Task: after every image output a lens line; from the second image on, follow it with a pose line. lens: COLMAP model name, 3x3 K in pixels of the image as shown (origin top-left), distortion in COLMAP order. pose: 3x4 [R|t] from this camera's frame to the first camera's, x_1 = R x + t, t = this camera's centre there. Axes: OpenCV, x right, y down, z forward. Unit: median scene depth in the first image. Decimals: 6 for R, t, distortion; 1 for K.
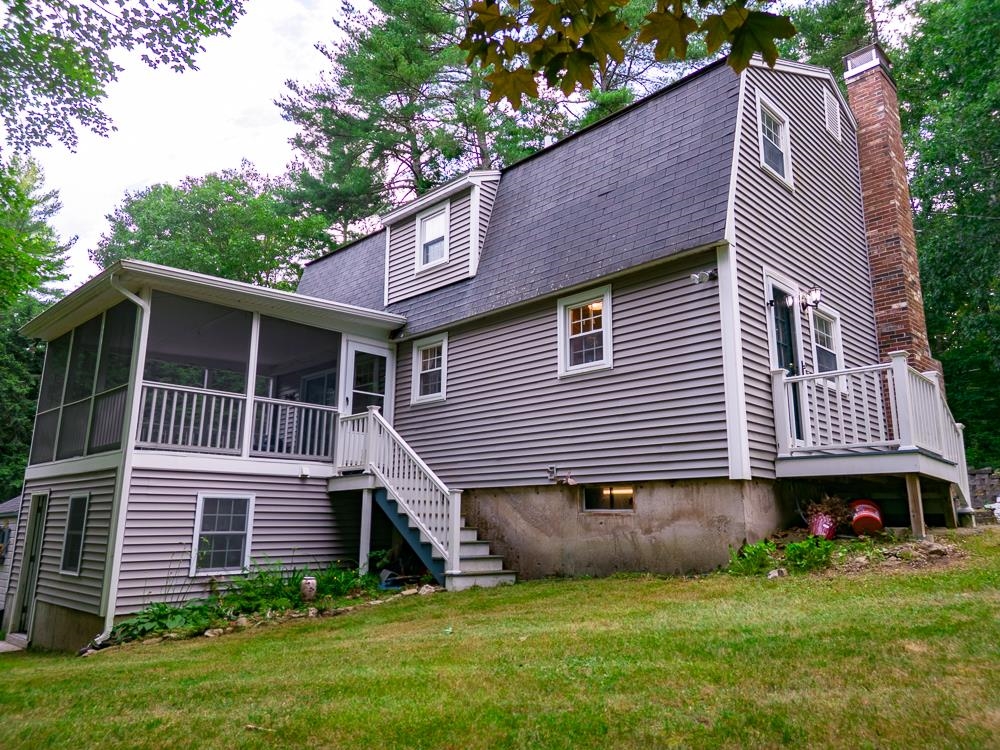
lens RADIAL K [[695.7, 0, 500.0], [0, 695.7, 375.0], [0, 0, 1]] dist [0.102878, -0.125237]
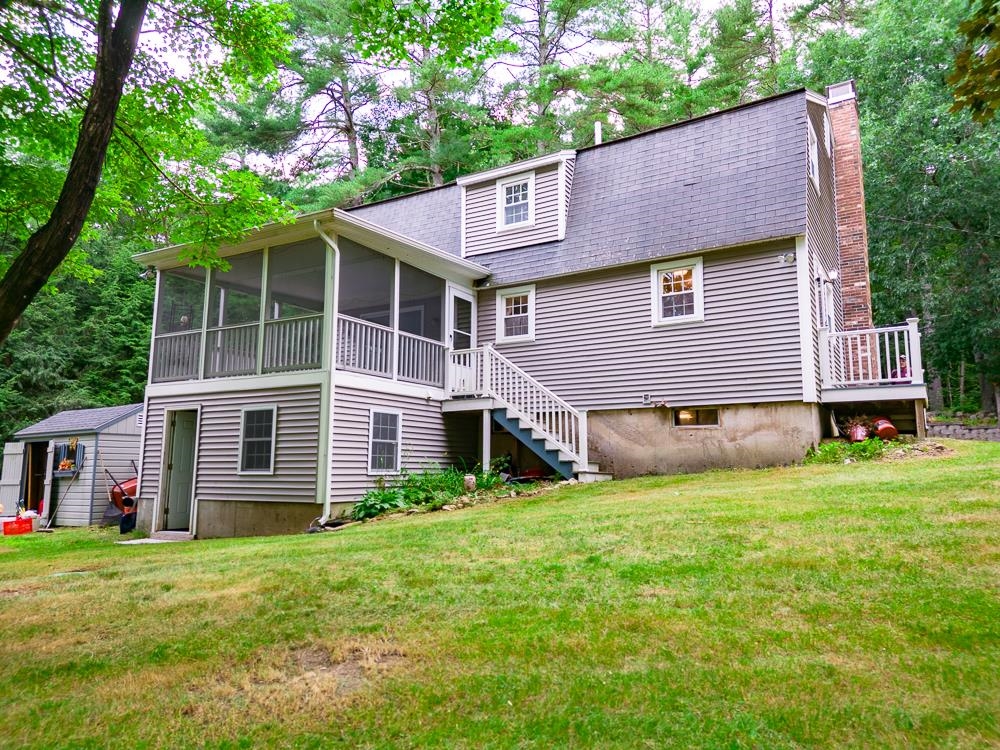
lens RADIAL K [[695.7, 0, 500.0], [0, 695.7, 375.0], [0, 0, 1]] dist [0.102878, -0.125237]
pose [[0.973500, 0.031520, 0.226504, -0.466410], [-0.047632, 0.996681, 0.066023, 0.020963], [-0.223671, -0.075062, 0.971770, -0.200881]]
